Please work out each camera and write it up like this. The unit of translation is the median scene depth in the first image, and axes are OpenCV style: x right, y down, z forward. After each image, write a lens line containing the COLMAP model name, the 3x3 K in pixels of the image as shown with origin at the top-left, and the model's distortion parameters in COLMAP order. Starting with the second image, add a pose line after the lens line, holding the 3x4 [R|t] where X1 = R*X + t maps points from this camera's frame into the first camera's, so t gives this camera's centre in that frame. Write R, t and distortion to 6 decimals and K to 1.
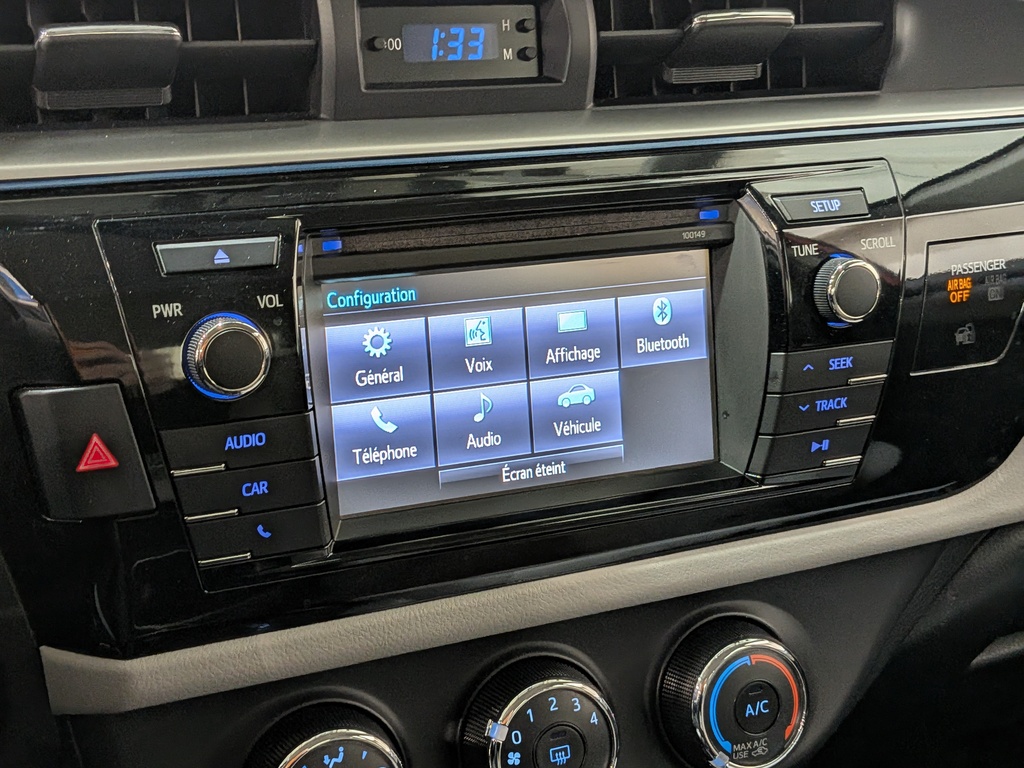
lens RADIAL K [[1528.2, 0, 485.4], [0, 1528.2, 386.5], [0, 0, 1]] dist [0.096215, 0.000000]
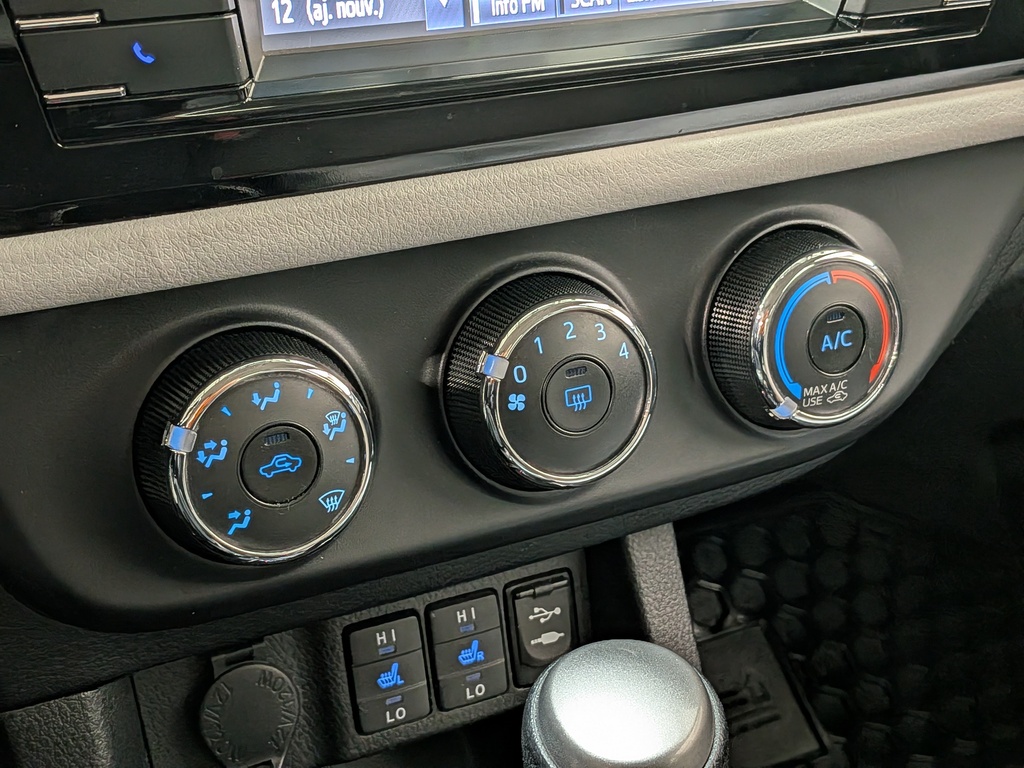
lens RADIAL K [[1522.2, 0, 513.3], [0, 1522.2, 403.6], [0, 0, 1]] dist [0.089179, 0.000000]
pose [[0.999256, -0.007943, 0.037742, -0.010251], [0.000928, 0.983234, 0.182344, 0.108297], [-0.038558, -0.182173, 0.982510, 0.280745]]
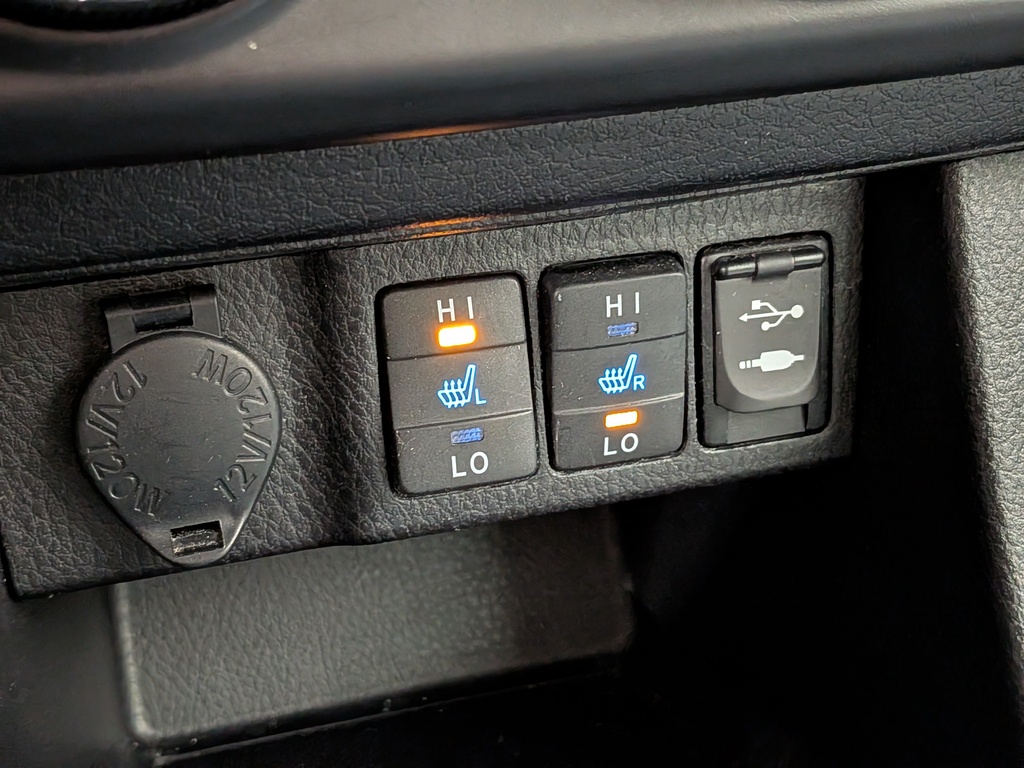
lens RADIAL K [[1502.6, 0, 507.3], [0, 1502.6, 386.6], [0, 0, 1]] dist [0.082326, 0.000000]
pose [[0.990465, 0.092820, -0.101805, 0.010459], [-0.058163, 0.951611, 0.301750, 0.284454], [0.124887, -0.292951, 0.947936, 0.694944]]
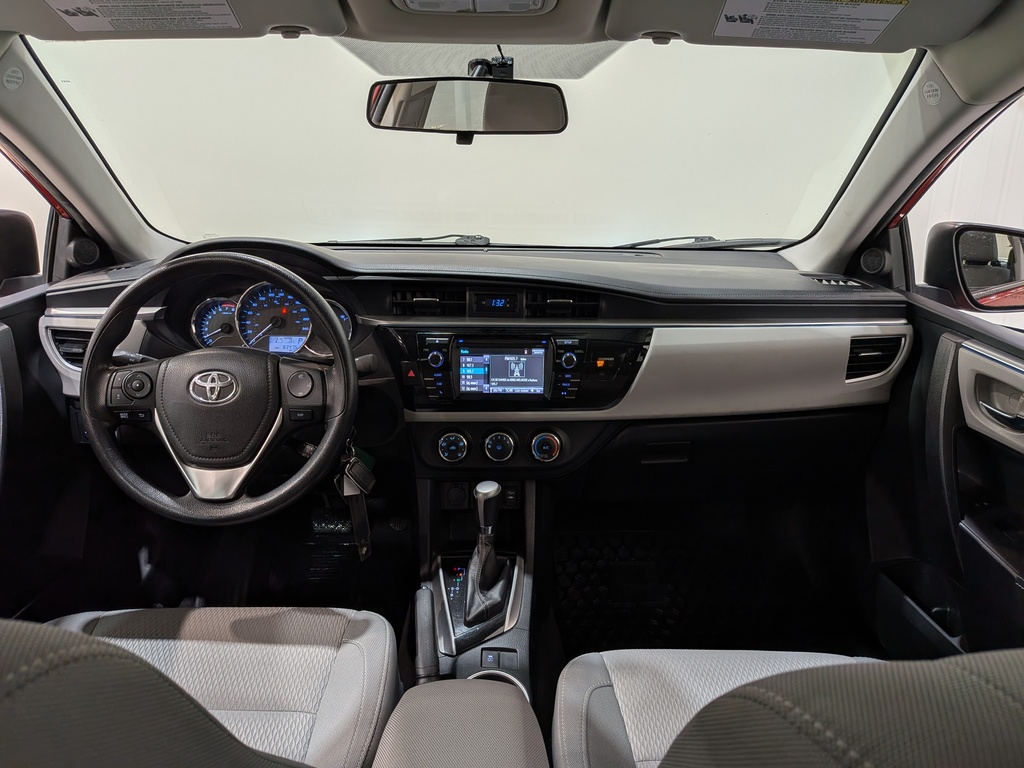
lens RADIAL K [[745.9, 0, 512.5], [0, 745.9, 391.5], [0, 0, 1]] dist [0.073977, -0.128379]
pose [[0.922792, 0.119303, -0.366362, 0.937190], [-0.121755, 0.992423, 0.016499, 0.015297], [0.365555, 0.029381, 0.930326, -1.207943]]
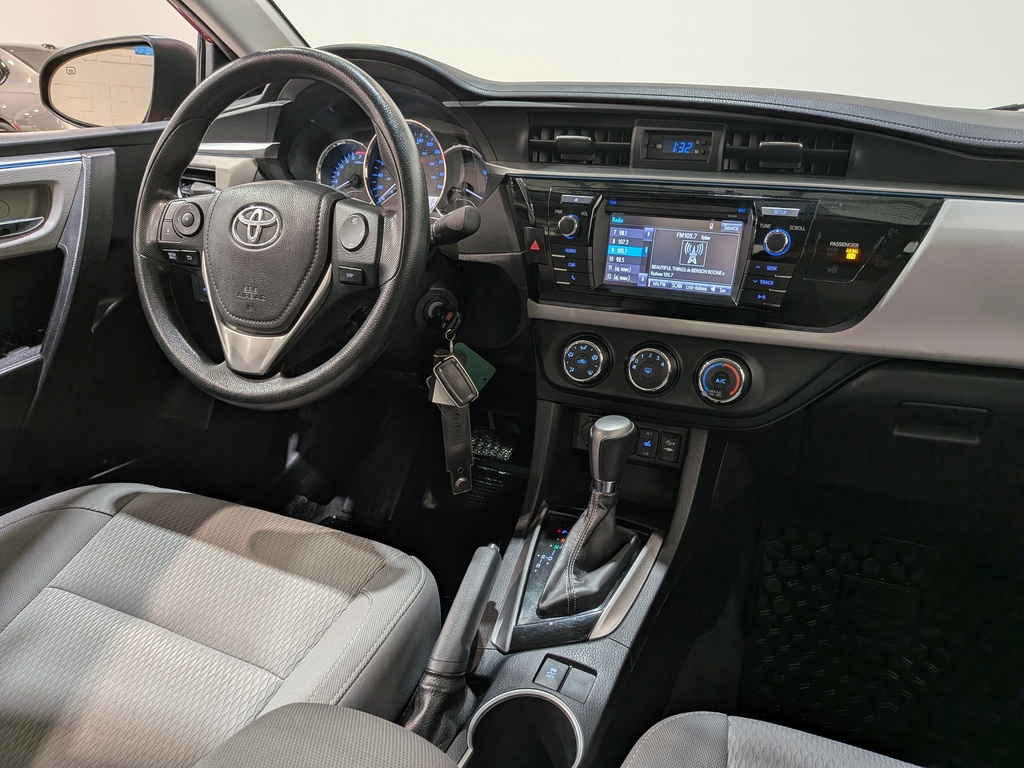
lens RADIAL K [[745.9, 0, 513.6], [0, 745.9, 400.0], [0, 0, 1]] dist [0.073977, -0.128379]
pose [[0.672564, 0.277582, -0.686008, 0.961455], [-0.227262, 0.959667, 0.165505, 0.100270], [0.704280, 0.044591, 0.708521, -0.328638]]
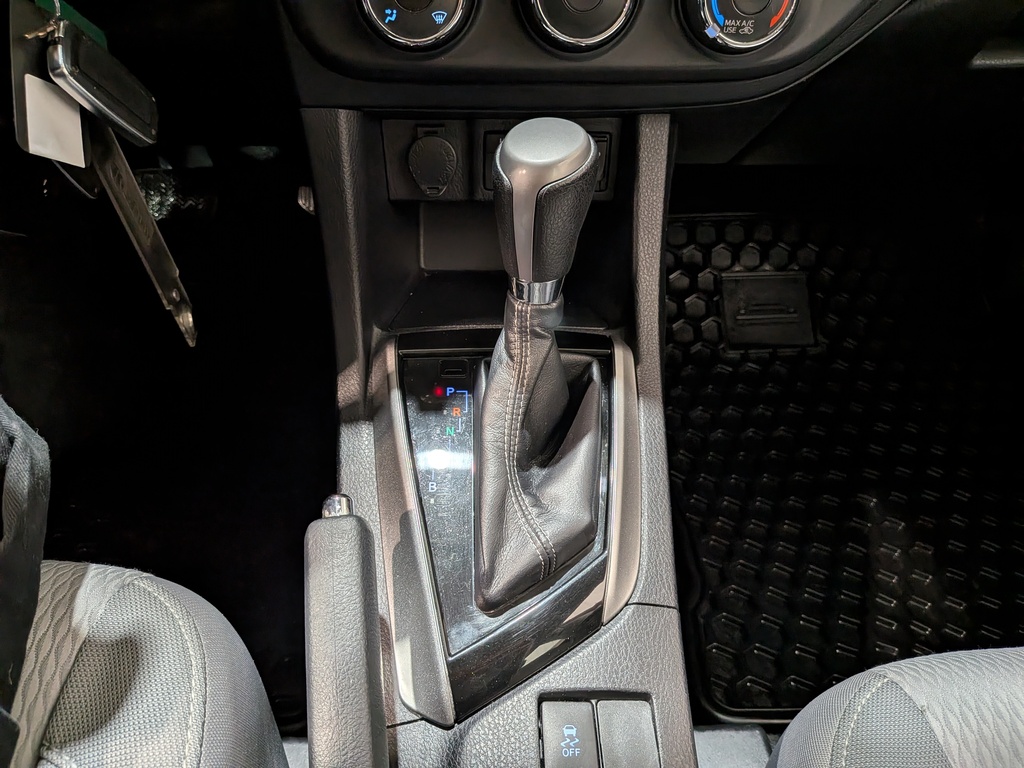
lens RADIAL K [[745.9, 0, 509.2], [0, 745.9, 383.9], [0, 0, 1]] dist [0.073977, -0.128379]
pose [[0.930260, 0.271205, -0.247112, 0.244335], [-0.132783, 0.876712, 0.462325, 0.243584], [0.342031, -0.397270, 0.851582, 0.272243]]
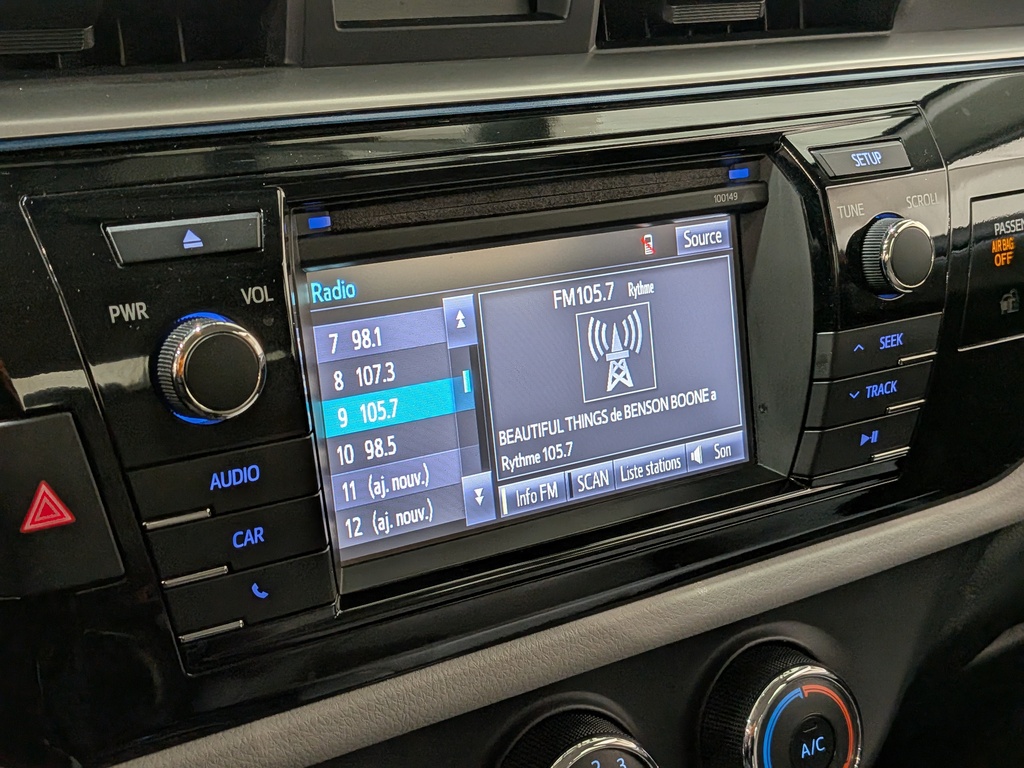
lens RADIAL K [[1522.2, 0, 507.4], [0, 1522.2, 388.6], [0, 0, 1]] dist [0.089179, 0.000000]
pose [[0.986090, -0.054240, 0.157111, -0.121373], [0.054040, 0.998523, 0.005548, -0.005067], [-0.157180, 0.003019, 0.987565, 0.188885]]
